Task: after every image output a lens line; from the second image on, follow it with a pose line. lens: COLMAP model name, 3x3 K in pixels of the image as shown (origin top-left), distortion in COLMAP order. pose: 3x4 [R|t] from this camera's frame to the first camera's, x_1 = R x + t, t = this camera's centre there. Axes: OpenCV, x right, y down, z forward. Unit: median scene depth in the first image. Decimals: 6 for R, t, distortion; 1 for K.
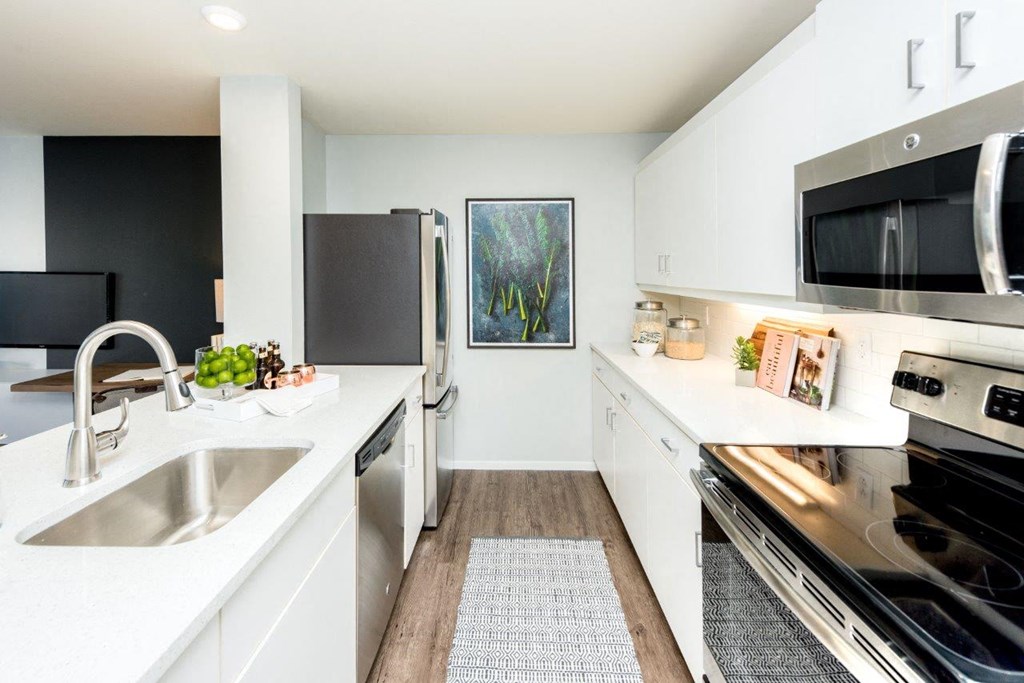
lens RADIAL K [[443.1, 0, 508.8], [0, 443.1, 270.5], [0, 0, 1]] dist [0.000685, 0.000081]
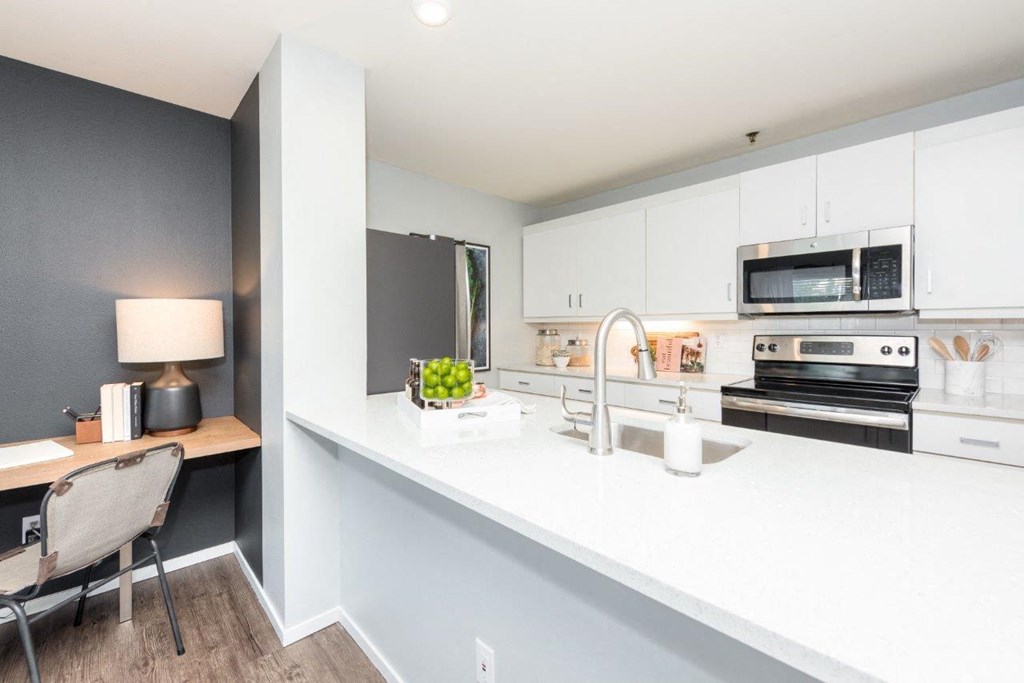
lens RADIAL K [[422.4, 0, 511.9], [0, 422.4, 328.4], [0, 0, 1]] dist [-0.000202, 0.000004]
pose [[0.719815, -0.006738, 0.694134, -1.084954], [0.001605, 0.999966, 0.008042, 0.091647], [-0.694164, -0.004675, 0.719801, 0.228402]]
